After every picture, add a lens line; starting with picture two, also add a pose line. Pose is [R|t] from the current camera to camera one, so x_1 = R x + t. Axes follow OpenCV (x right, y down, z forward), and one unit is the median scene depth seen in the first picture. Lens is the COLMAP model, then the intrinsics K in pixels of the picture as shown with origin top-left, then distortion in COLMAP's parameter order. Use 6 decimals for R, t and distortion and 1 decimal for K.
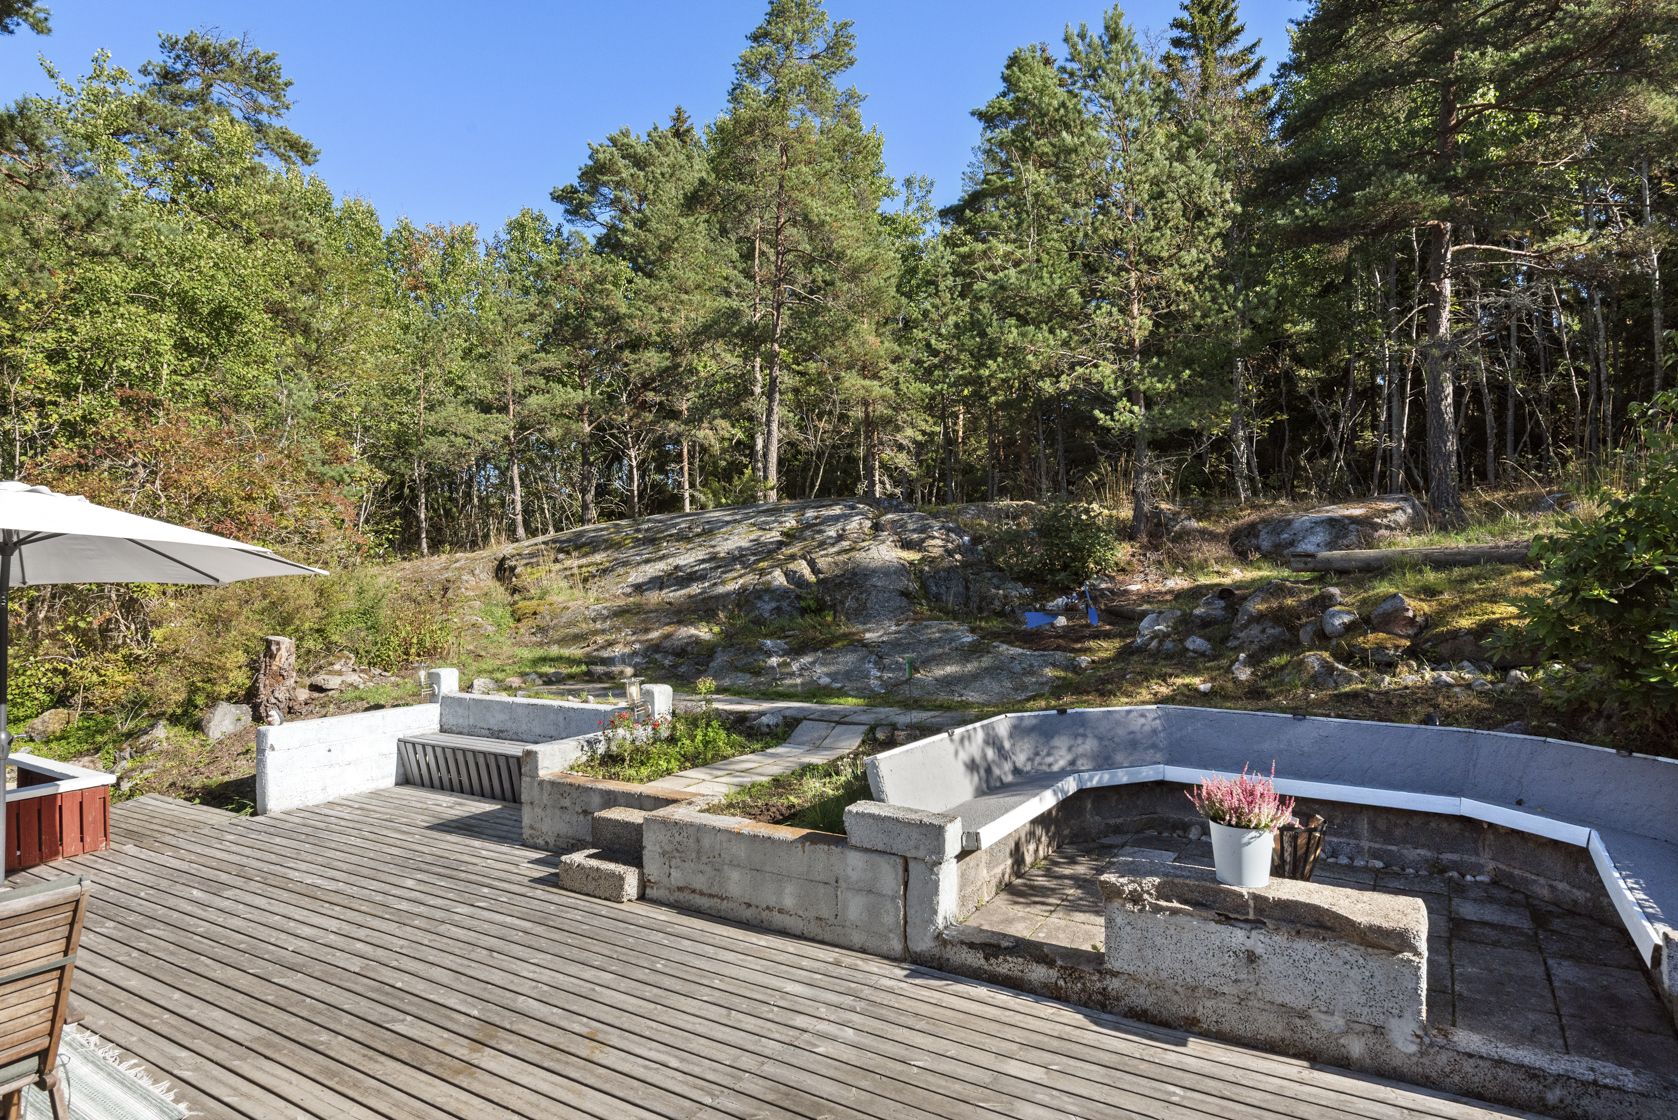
lens RADIAL K [[933.1, 0, 839.0], [0, 933.1, 560.0], [0, 0, 1]] dist [0.016478, -0.002307]
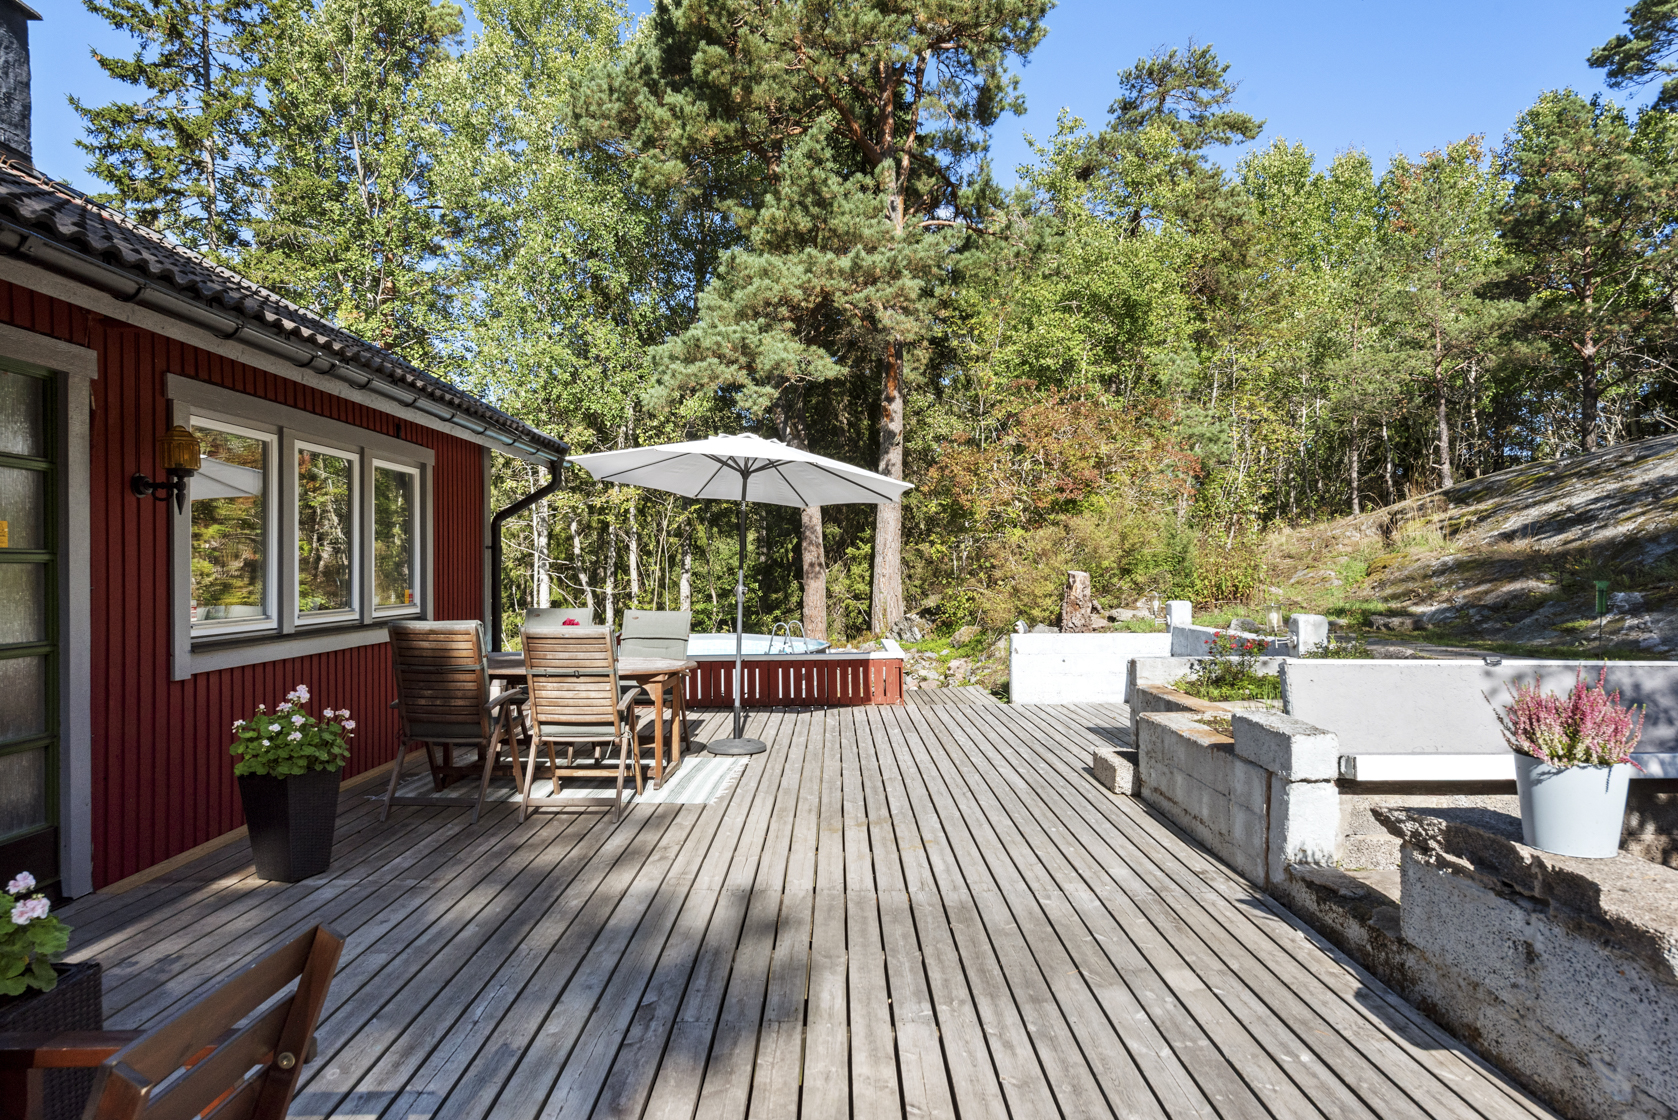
lens RADIAL K [[995.2, 0, 839.0], [0, 995.2, 560.0], [0, 0, 1]] dist [0.003515, 0.000483]
pose [[0.544776, 0.002618, -0.838577, 0.609780], [0.012112, 0.999866, 0.010990, 0.113283], [0.838494, -0.016144, 0.544672, 0.190252]]
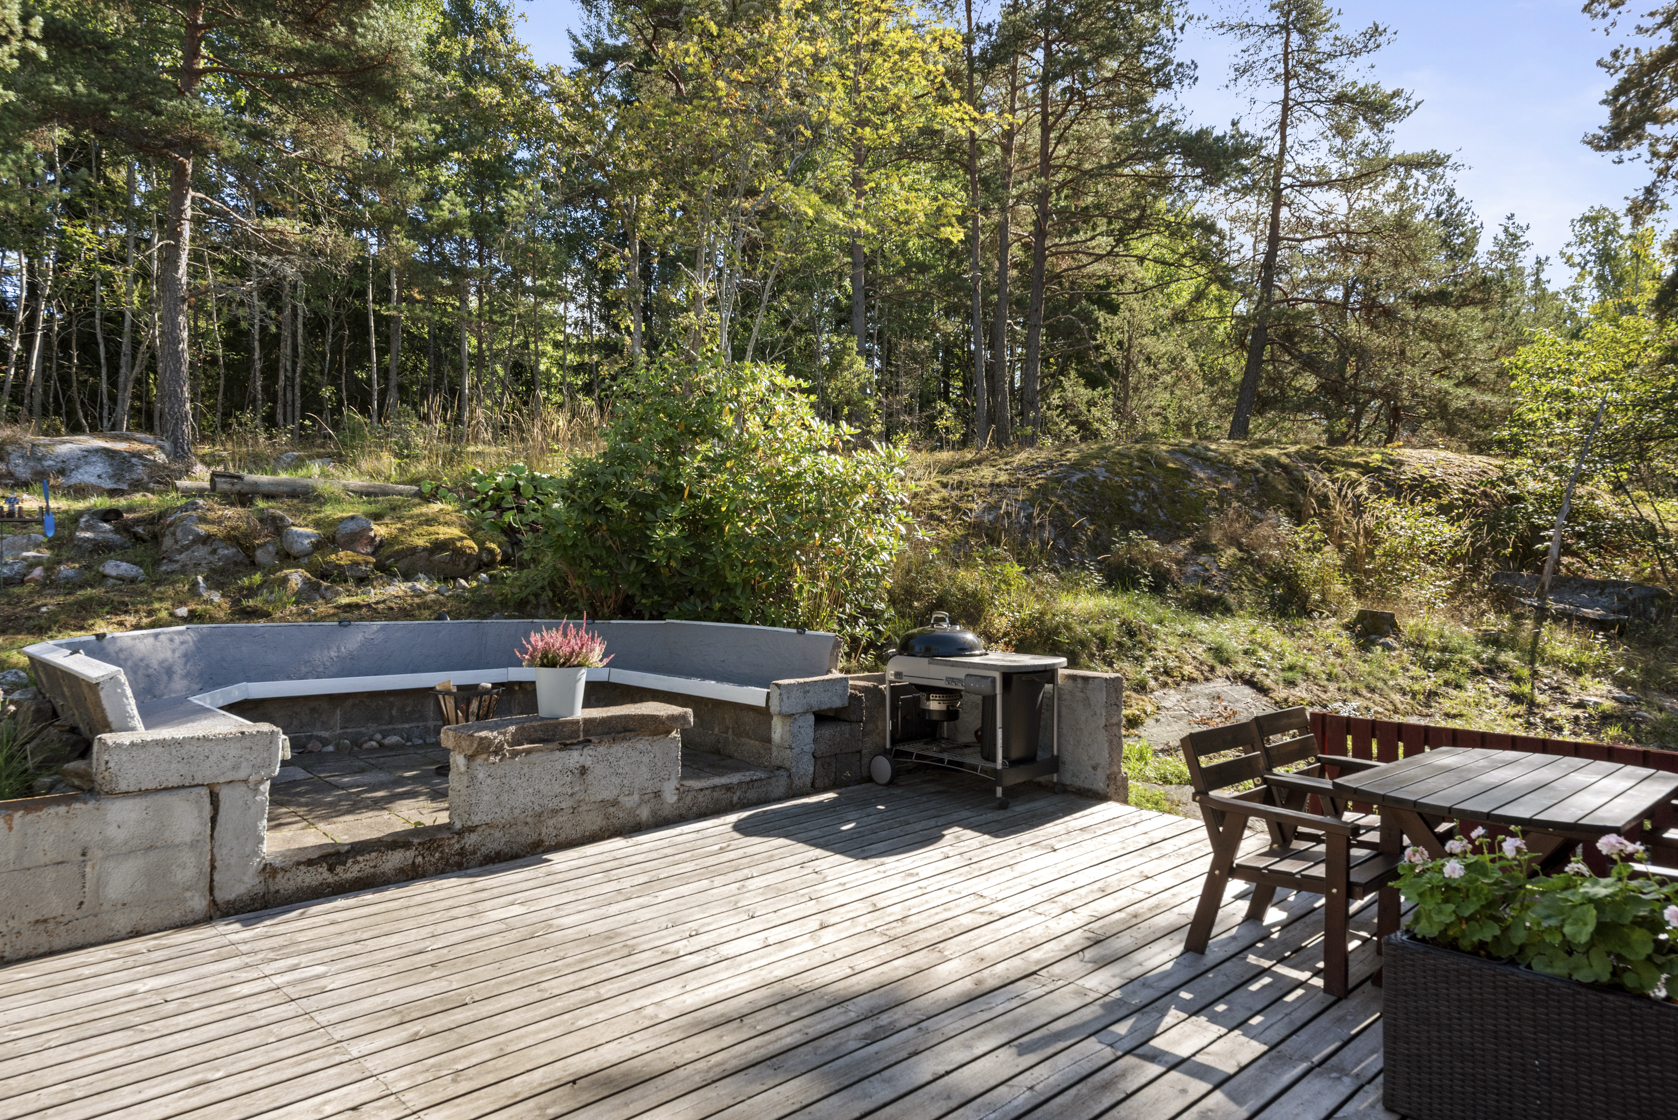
lens RADIAL K [[1018.5, 0, 798.7], [0, 1018.5, 511.5], [0, 0, 1]] dist [0.021404, -0.000283]
pose [[0.255479, 0.064032, 0.964692, -0.640226], [-0.036981, 0.997721, -0.056431, 0.122196], [-0.966107, -0.021258, 0.257265, 0.318748]]
